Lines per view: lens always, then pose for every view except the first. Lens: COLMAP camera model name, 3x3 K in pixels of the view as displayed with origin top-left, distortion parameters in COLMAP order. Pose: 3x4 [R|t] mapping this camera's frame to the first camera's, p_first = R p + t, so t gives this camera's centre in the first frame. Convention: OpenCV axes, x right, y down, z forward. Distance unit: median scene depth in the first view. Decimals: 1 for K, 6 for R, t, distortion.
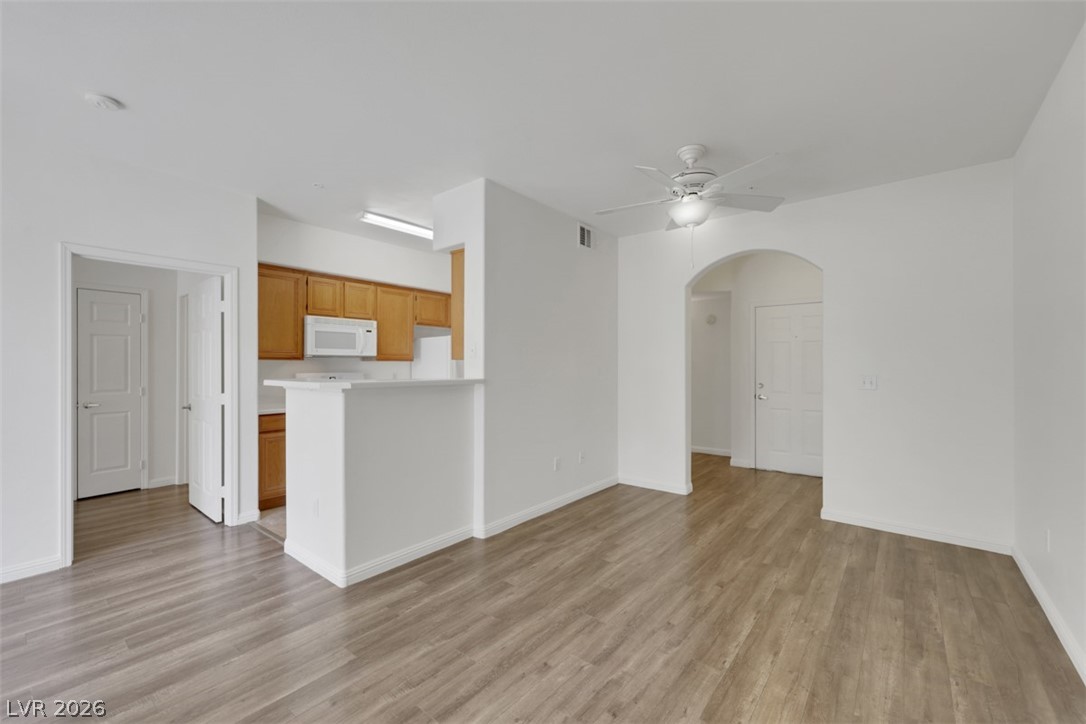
lens RADIAL K [[451.1, 0, 538.6], [0, 451.1, 364.7], [0, 0, 1]] dist [-0.003172, 0.000978]
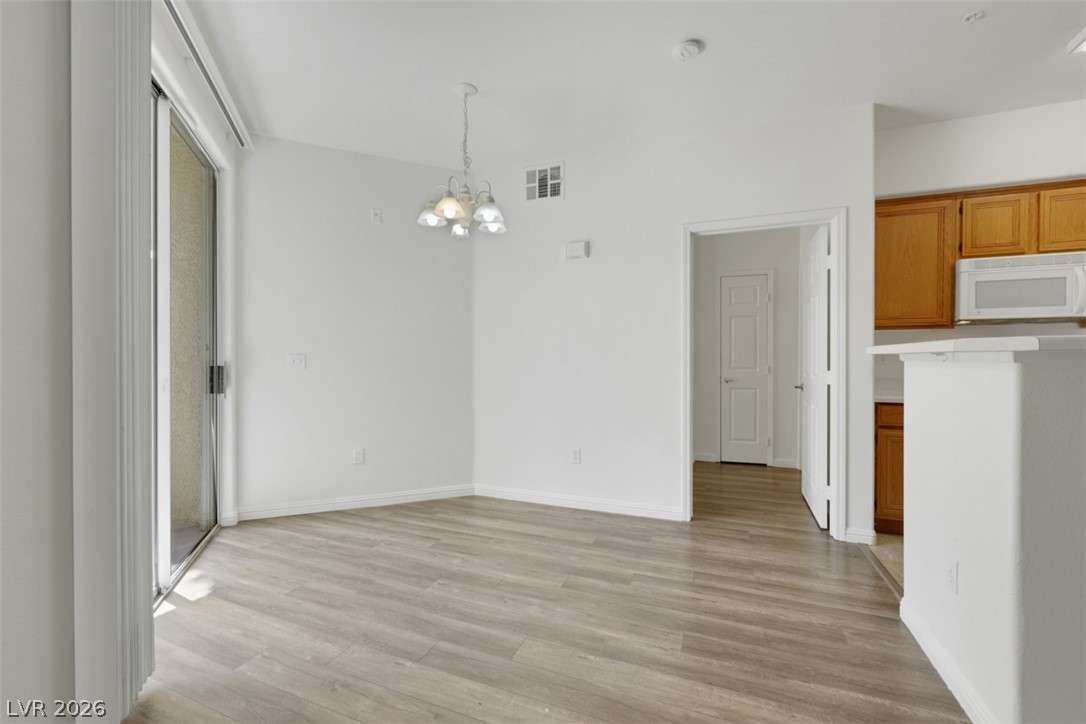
lens RADIAL K [[451.1, 0, 541.7], [0, 451.1, 358.1], [0, 0, 1]] dist [-0.003172, 0.000978]
pose [[0.313356, 0.007959, -0.949602, -0.100131], [-0.004059, 0.999967, 0.007042, 0.037981], [0.949627, 0.001648, 0.313378, 0.265202]]
